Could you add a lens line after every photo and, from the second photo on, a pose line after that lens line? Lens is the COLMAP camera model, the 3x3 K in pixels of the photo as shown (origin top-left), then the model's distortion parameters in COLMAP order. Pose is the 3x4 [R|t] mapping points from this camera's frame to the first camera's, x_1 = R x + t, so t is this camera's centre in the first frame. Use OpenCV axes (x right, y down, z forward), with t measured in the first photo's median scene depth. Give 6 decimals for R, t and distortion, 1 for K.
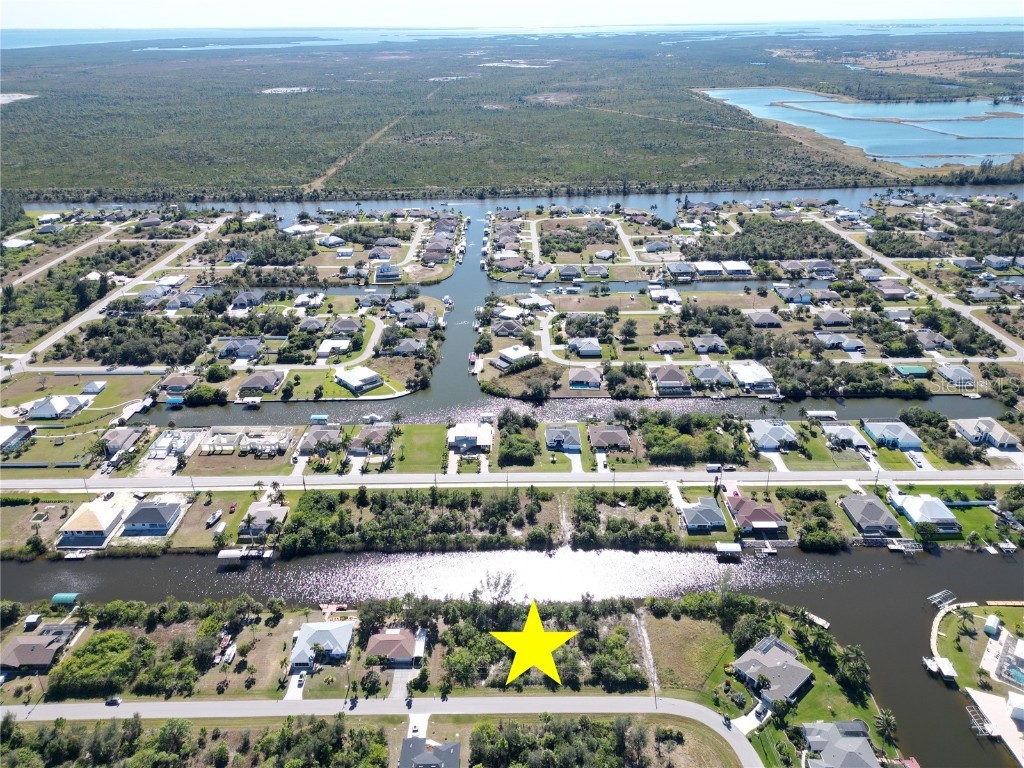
lens RADIAL K [[711.6, 0, 509.5], [0, 711.6, 382.2], [0, 0, 1]] dist [0.078651, -0.075917]
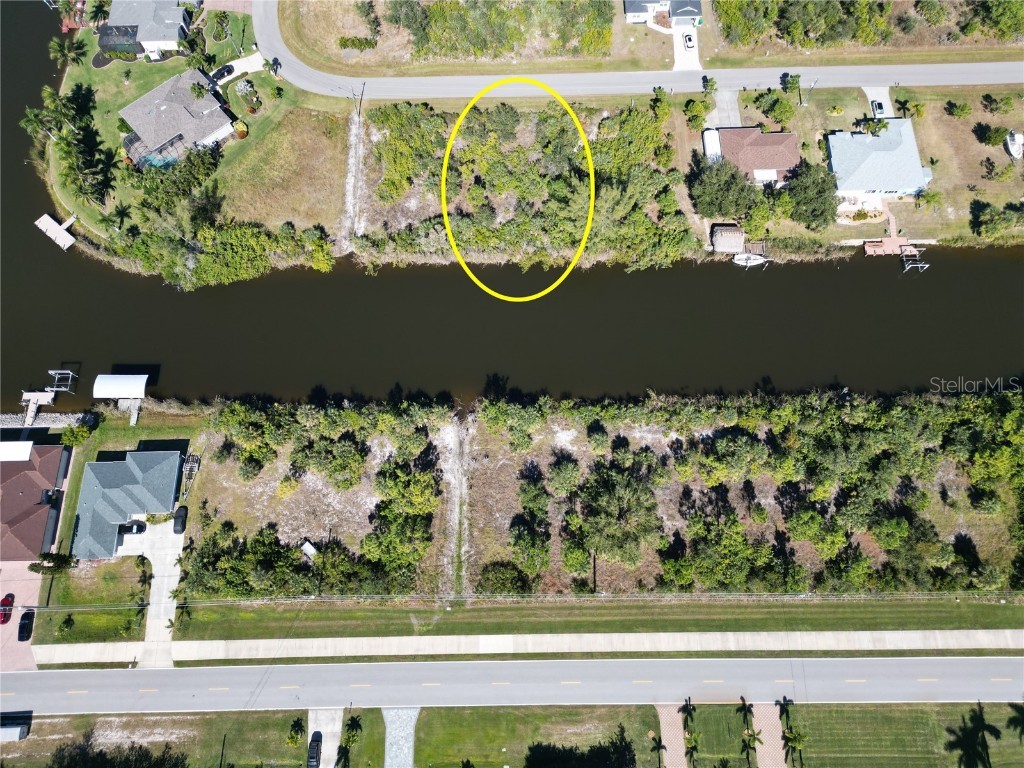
lens RADIAL K [[711.6, 0, 509.5], [0, 711.6, 382.2], [0, 0, 1]] dist [0.078651, -0.075917]
pose [[-0.999647, 0.021268, 0.015945, 0.035732], [0.013075, -0.128843, 0.991579, -0.213902], [0.023143, 0.991437, 0.128520, 0.840359]]
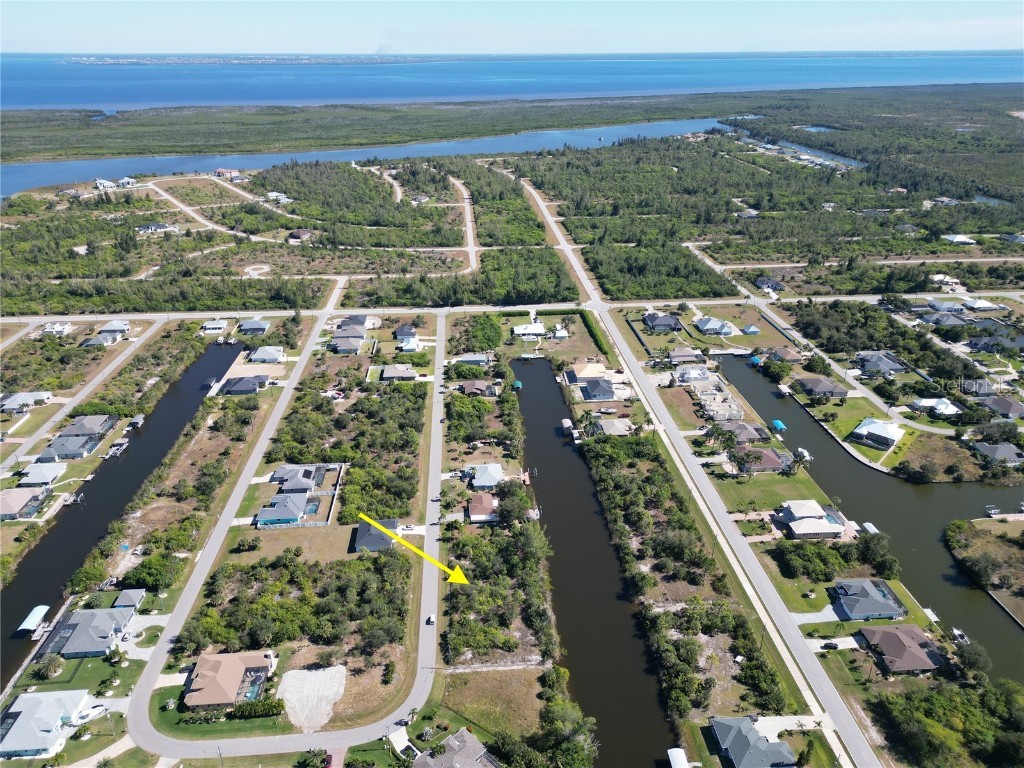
lens RADIAL K [[711.6, 0, 509.5], [0, 711.6, 382.2], [0, 0, 1]] dist [0.078651, -0.075917]
pose [[0.072891, 0.429258, -0.900236, 0.677983], [-0.445910, 0.821421, 0.355573, -0.220555], [0.892105, 0.375506, 0.251285, 0.482460]]
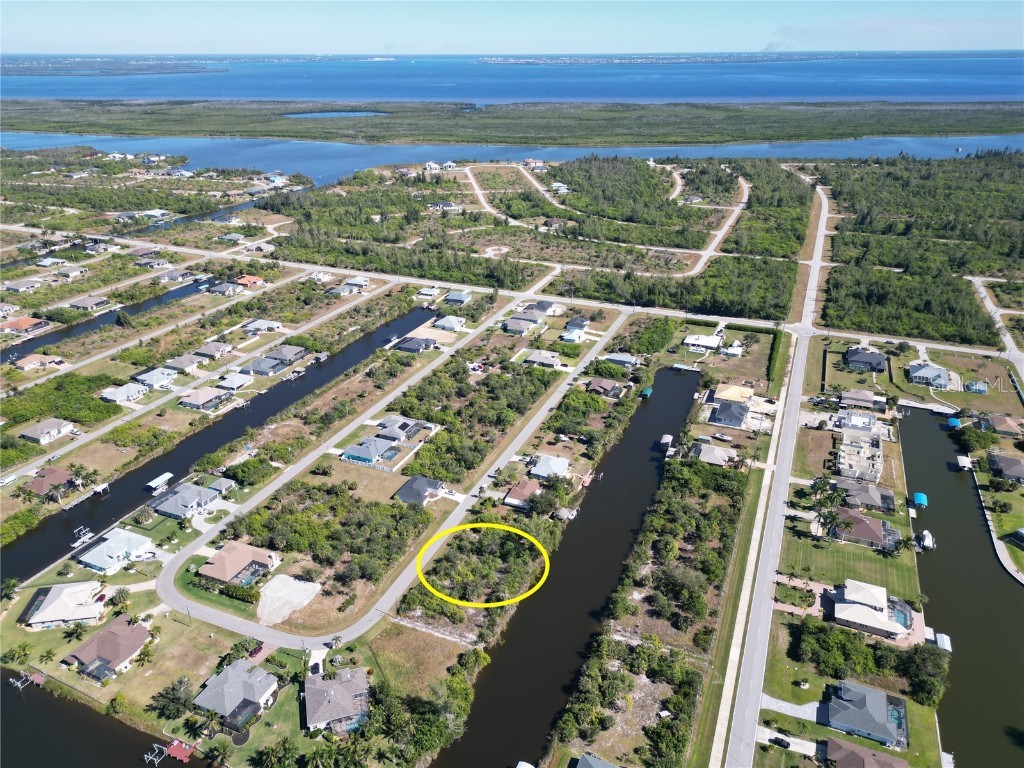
lens RADIAL K [[711.6, 0, 509.5], [0, 711.6, 382.2], [0, 0, 1]] dist [0.078651, -0.075917]
pose [[-0.392428, 0.397871, -0.829276, 0.642649], [-0.405839, 0.734188, 0.544300, -0.362755], [0.825406, 0.550151, -0.126645, 0.778994]]
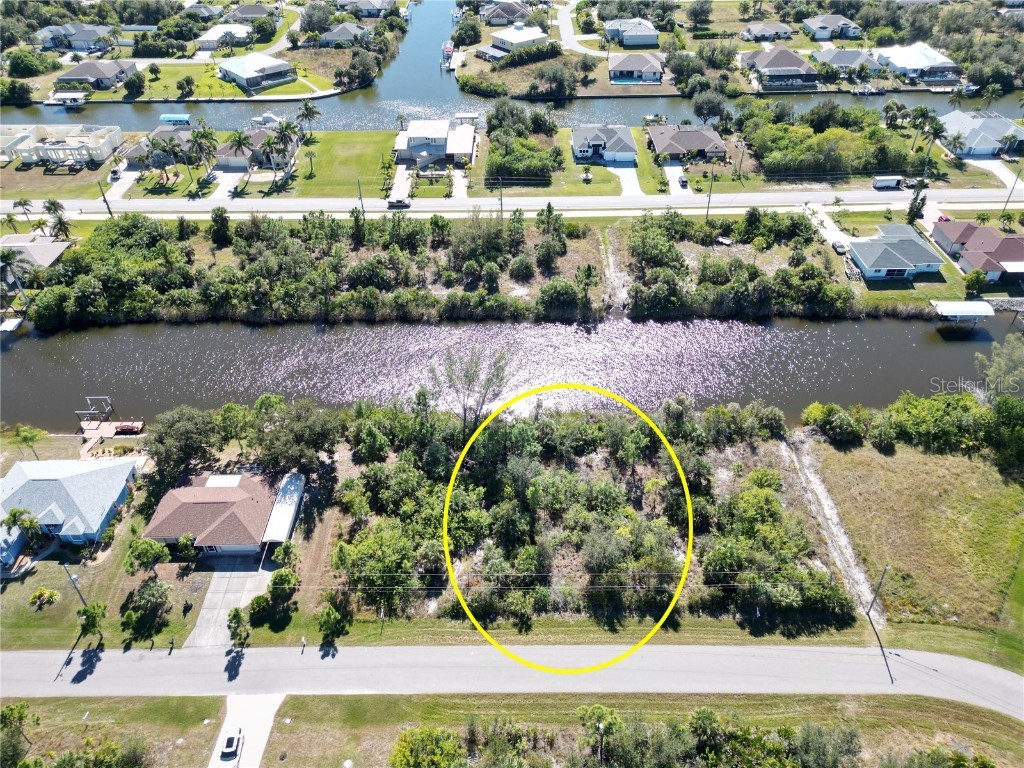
lens RADIAL K [[711.6, 0, 509.5], [0, 711.6, 382.2], [0, 0, 1]] dist [0.078651, -0.075917]
pose [[0.999982, -0.000765, -0.005954, 0.006112], [0.002077, 0.974664, 0.223662, 0.151177], [0.005632, -0.223671, 0.974648, 0.464517]]
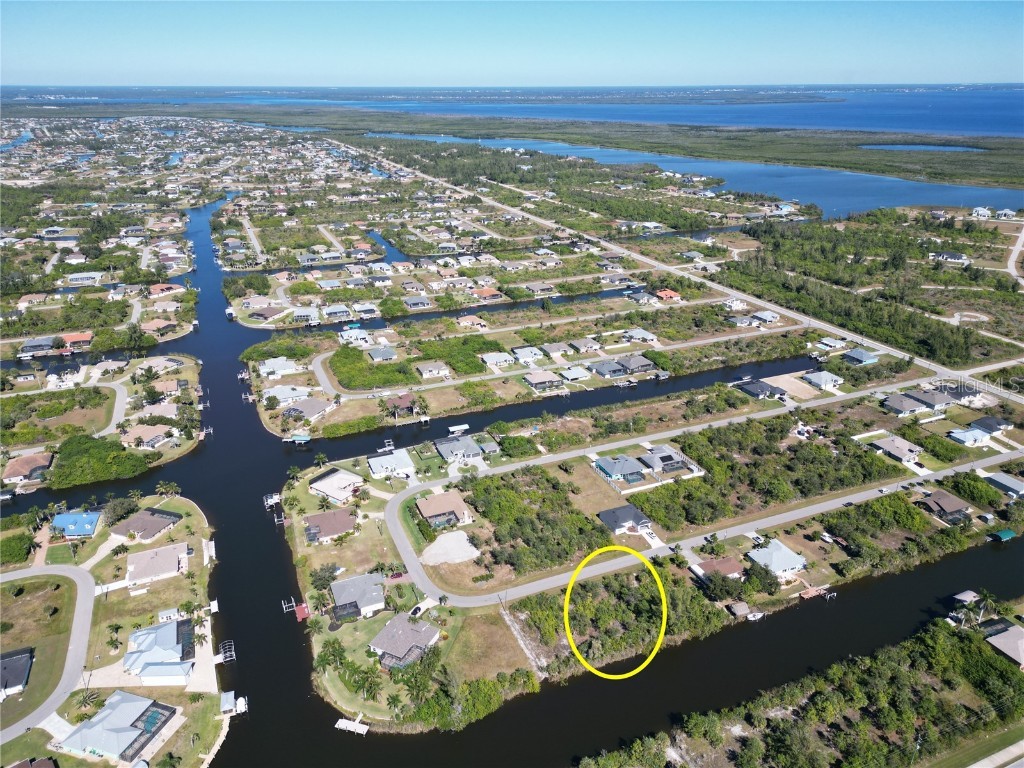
lens RADIAL K [[711.6, 0, 509.5], [0, 711.6, 382.2], [0, 0, 1]] dist [0.078651, -0.075917]
pose [[-0.919976, 0.163854, -0.356083, 0.387653], [-0.164162, 0.663866, 0.729612, -0.467310], [0.355941, 0.729681, -0.583842, 1.008224]]
